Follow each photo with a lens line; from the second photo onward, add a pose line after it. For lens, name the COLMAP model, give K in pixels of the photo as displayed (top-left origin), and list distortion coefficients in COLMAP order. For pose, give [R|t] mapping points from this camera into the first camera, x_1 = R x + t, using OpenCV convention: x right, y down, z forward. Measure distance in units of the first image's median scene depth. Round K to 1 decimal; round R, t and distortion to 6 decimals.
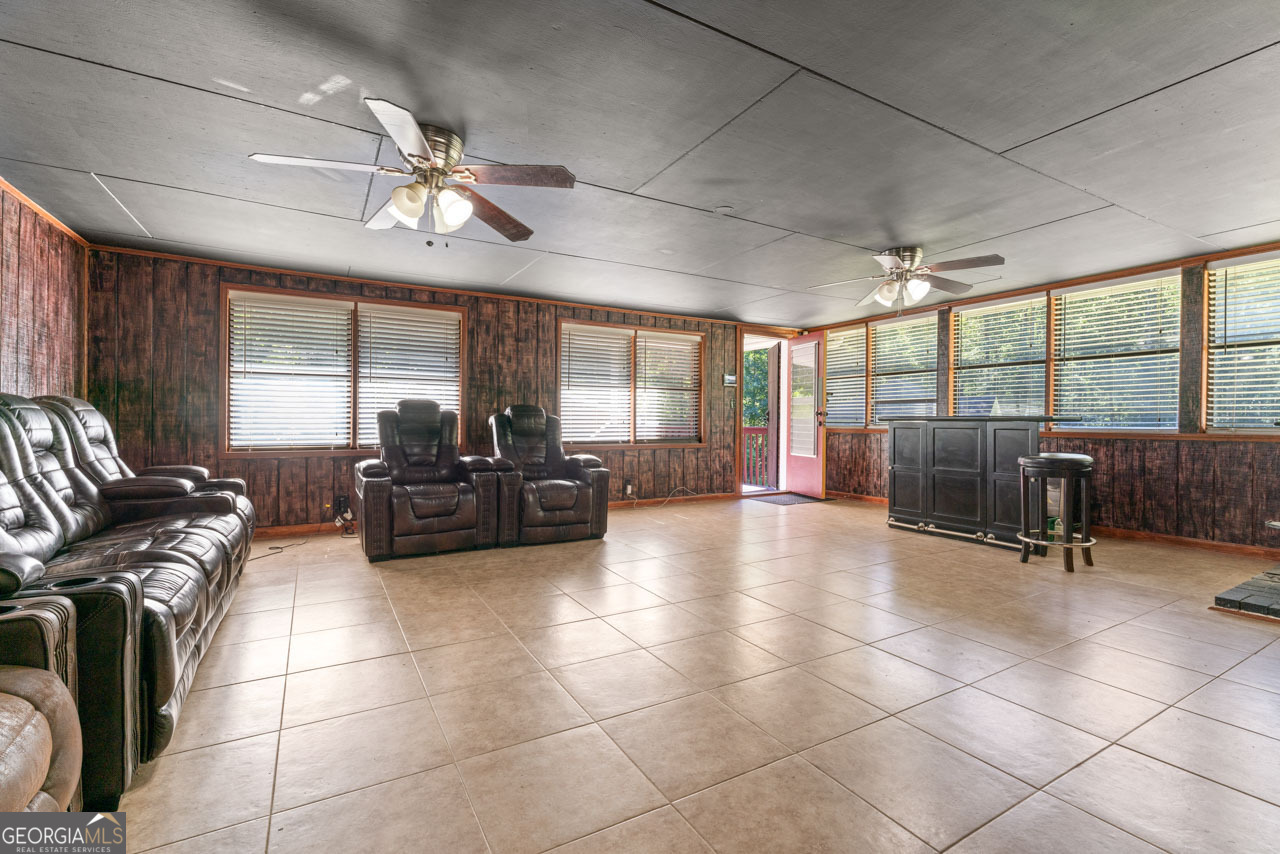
lens RADIAL K [[569.7, 0, 640.6], [0, 569.7, 423.0], [0, 0, 1]] dist [0.000424, 0.000509]
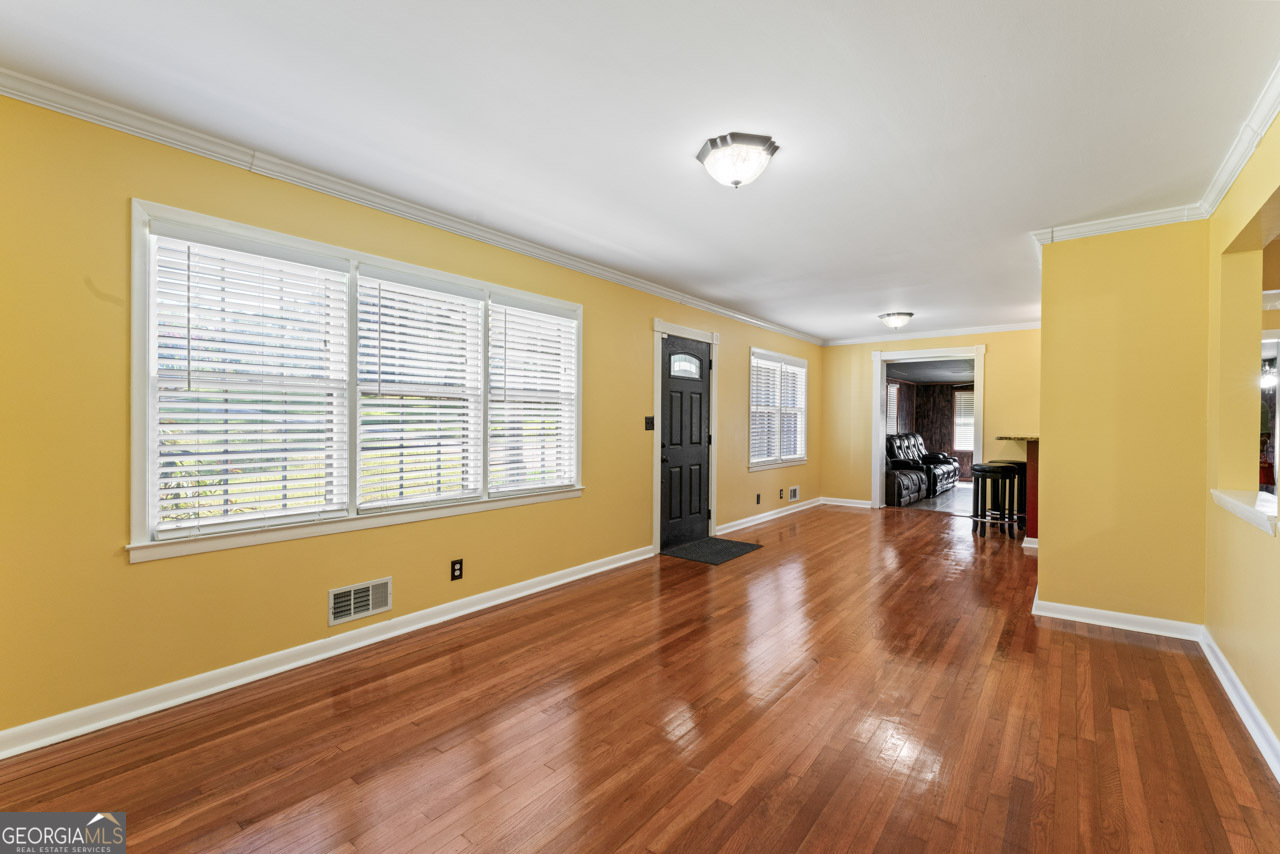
lens RADIAL K [[565.4, 0, 640.0], [0, 565.4, 427.0], [0, 0, 1]] dist [0.000975, -0.000158]
pose [[0.391384, 0.007930, -0.920193, 1.330334], [-0.006497, 0.999962, 0.005854, -0.069011], [0.920205, 0.003687, 0.391420, -1.638286]]
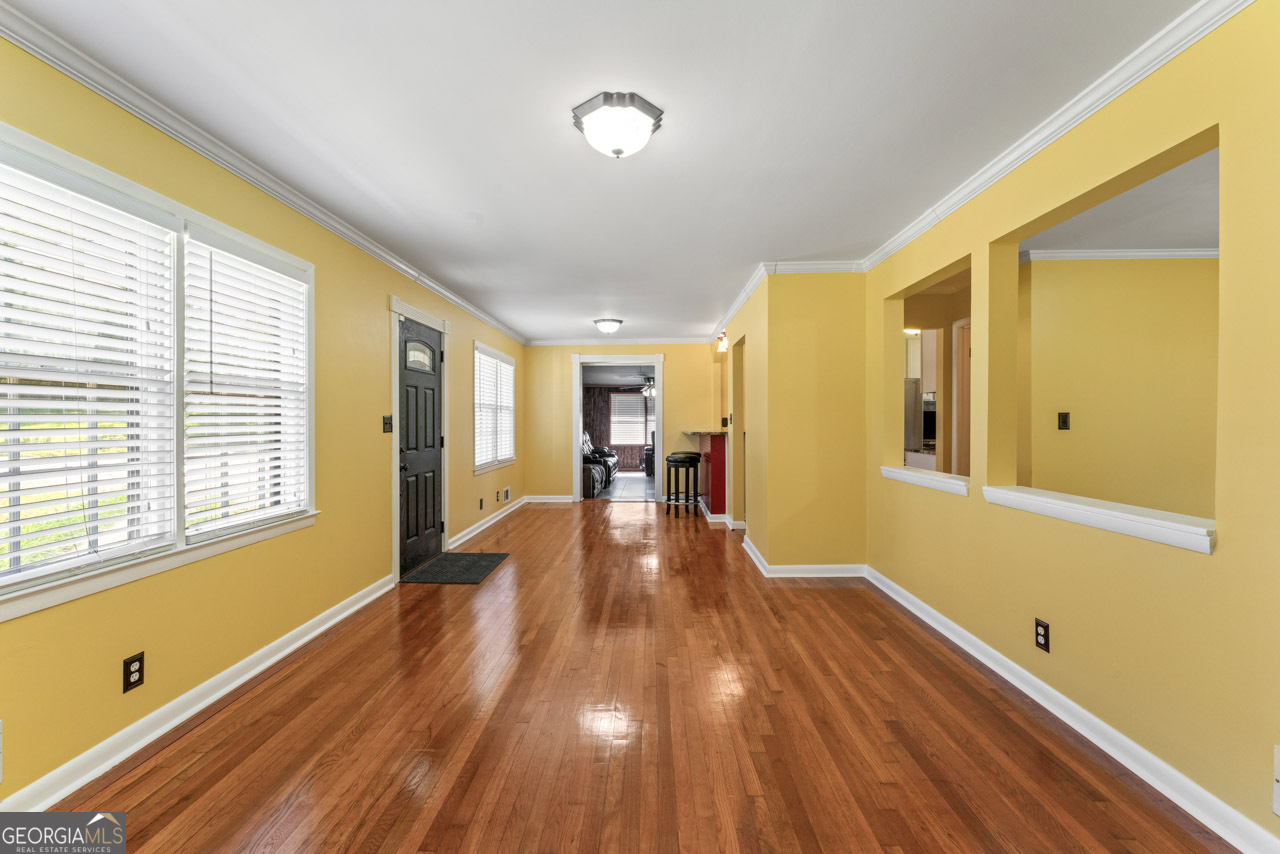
lens RADIAL K [[555.8, 0, 640.0], [0, 555.8, 427.0], [0, 0, 1]] dist [-0.001001, -0.000452]
pose [[0.862090, 0.000577, -0.506754, 1.094858], [0.003811, 0.999964, 0.007622, -0.070746], [0.506740, -0.008502, 0.862057, -1.753591]]
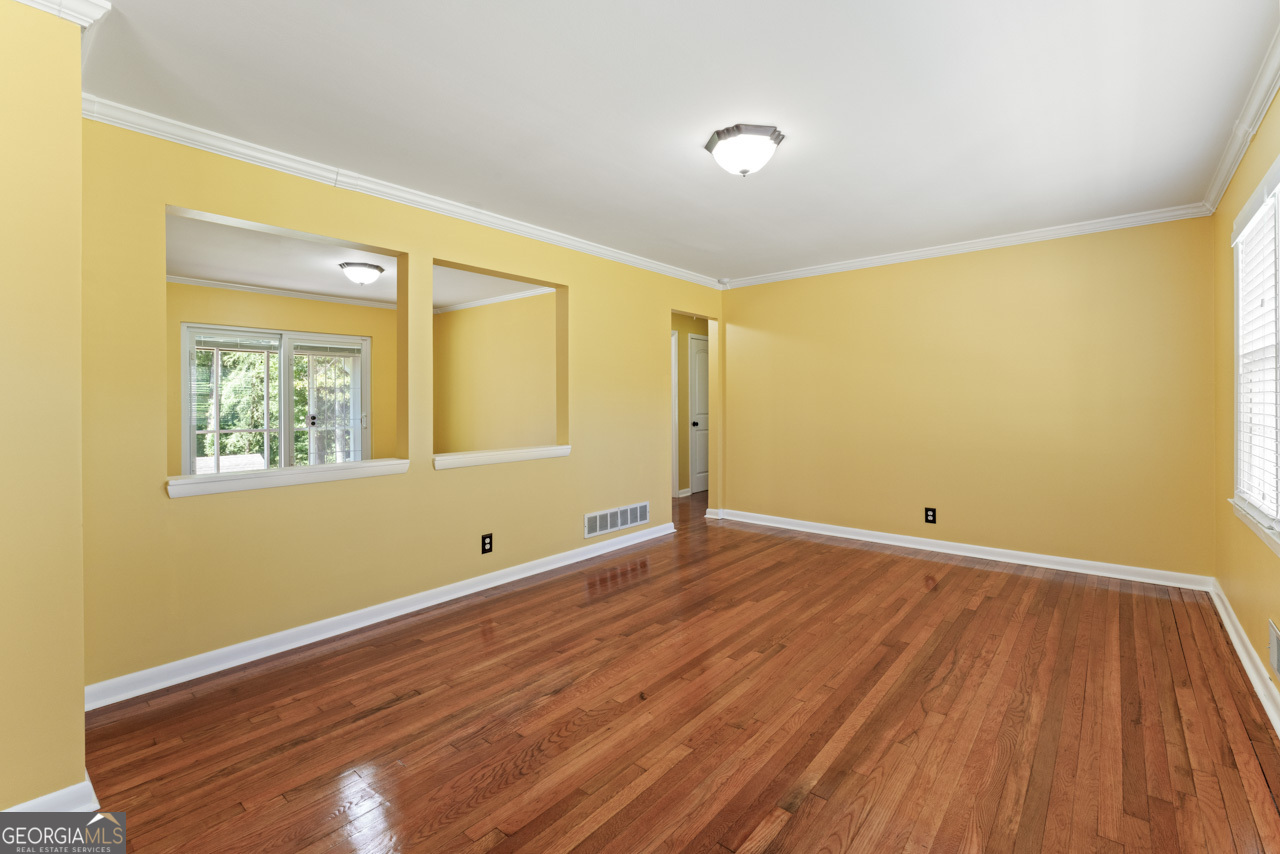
lens RADIAL K [[566.5, 0, 635.2], [0, 566.5, 408.6], [0, 0, 1]] dist [-0.000718, -0.000061]
pose [[-0.347908, -0.014325, 0.937419, 0.261430], [0.007308, 0.999811, 0.017991, -0.075501], [-0.937500, 0.013110, -0.347738, -0.971979]]
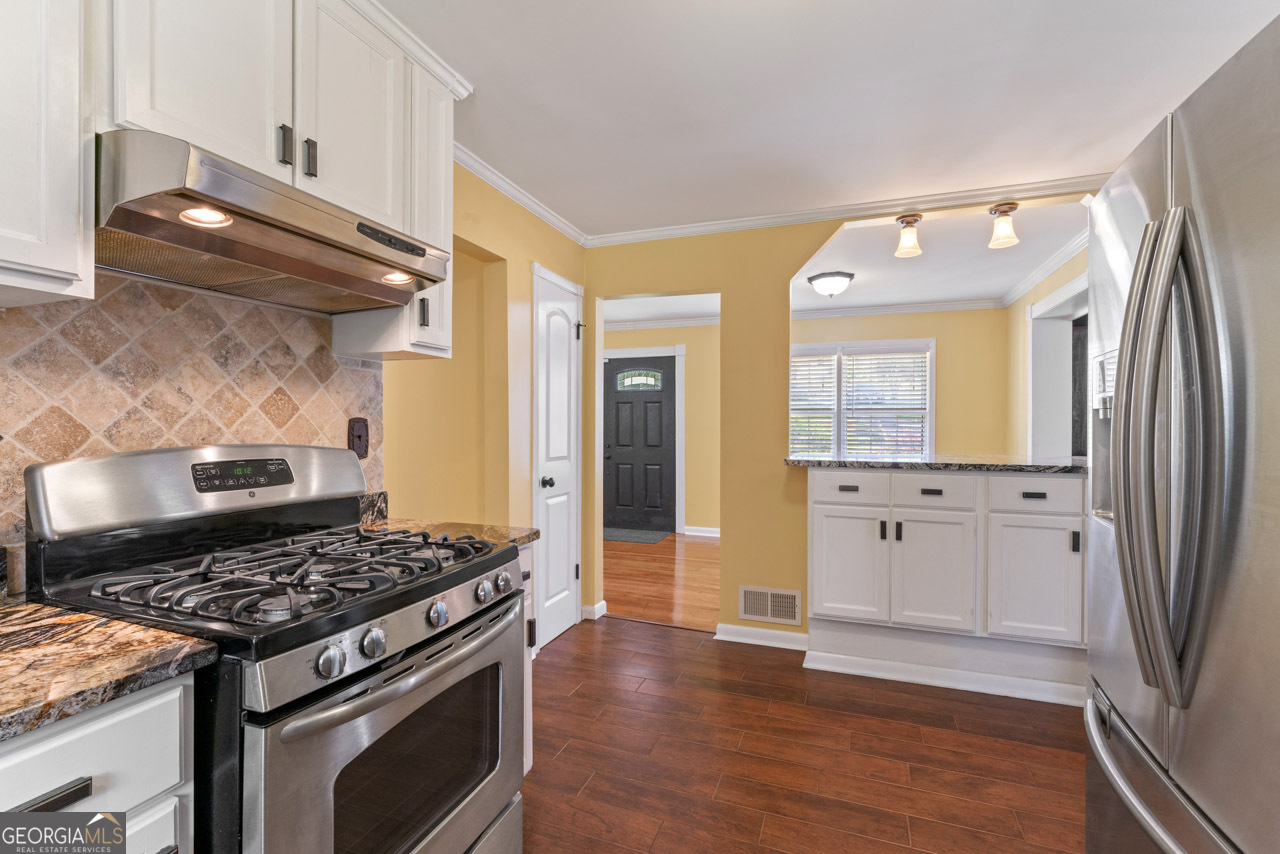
lens RADIAL K [[569.7, 0, 640.6], [0, 569.7, 423.0], [0, 0, 1]] dist [0.000424, 0.000509]
pose [[-0.759594, -0.007984, -0.650349, 1.205265], [-0.013744, 0.999898, 0.003776, -0.089614], [0.650253, 0.011807, -0.759626, 0.191877]]
